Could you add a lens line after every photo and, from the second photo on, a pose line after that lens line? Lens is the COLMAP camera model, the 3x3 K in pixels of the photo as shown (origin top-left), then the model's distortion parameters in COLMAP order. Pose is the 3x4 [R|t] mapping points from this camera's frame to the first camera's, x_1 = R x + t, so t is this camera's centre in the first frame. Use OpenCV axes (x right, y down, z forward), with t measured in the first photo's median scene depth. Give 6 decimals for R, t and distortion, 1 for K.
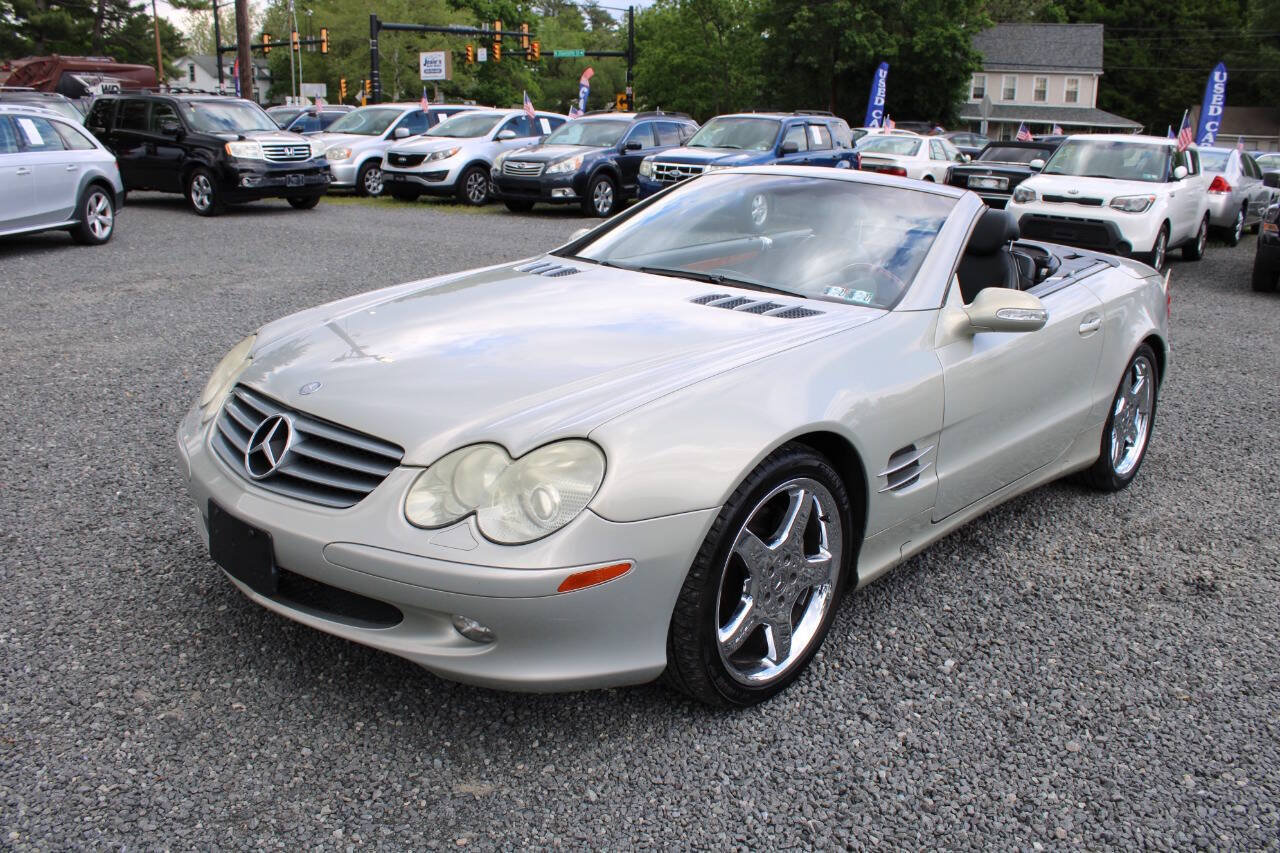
lens RADIAL K [[1100.8, 0, 636.0], [0, 1100.8, 429.5], [0, 0, 1]] dist [-0.172675, 0.169594]
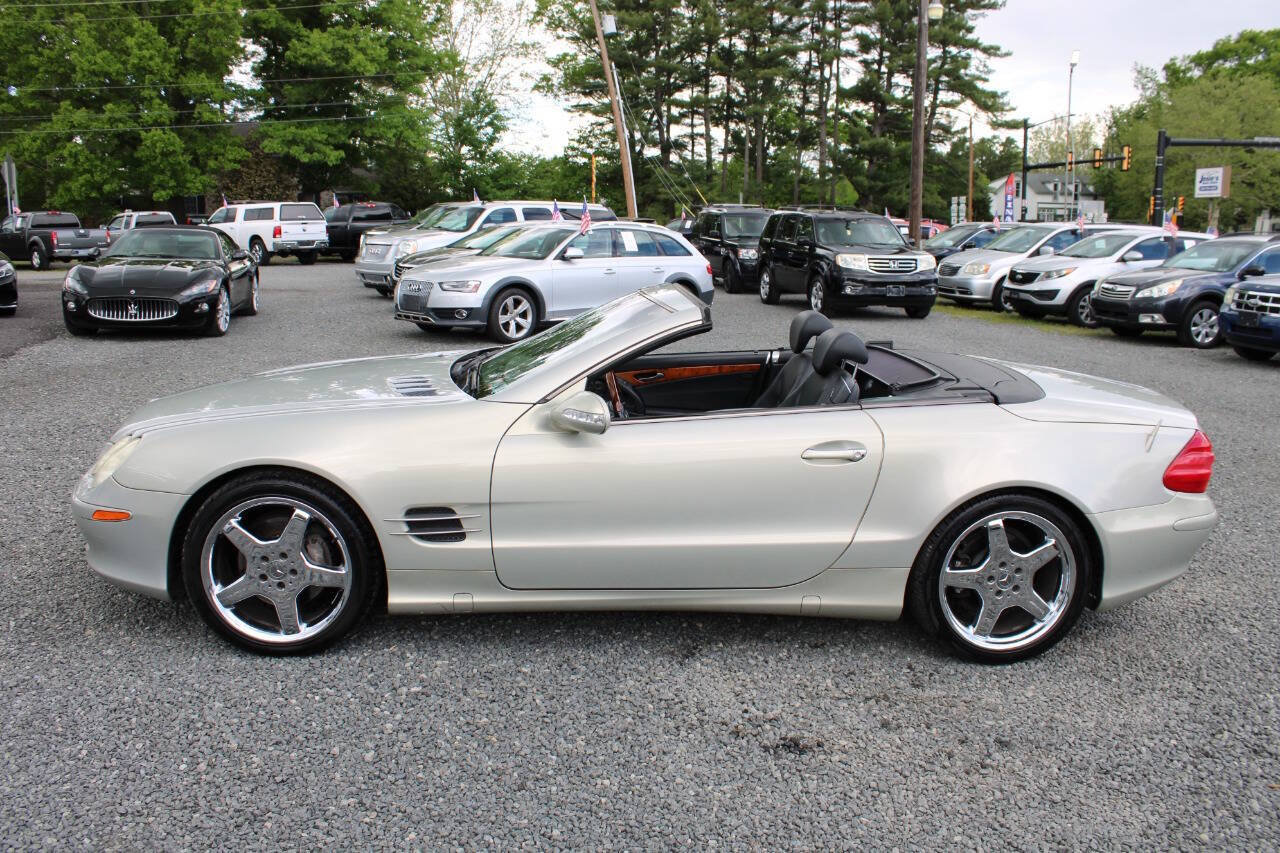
lens RADIAL K [[1097.3, 0, 644.2], [0, 1097.3, 434.4], [0, 0, 1]] dist [-0.151447, 0.143210]
pose [[0.742879, 0.116148, -0.659272, 0.207320], [-0.179746, 0.983276, -0.029310, -0.011912], [0.644842, 0.140275, 0.751333, 0.037103]]
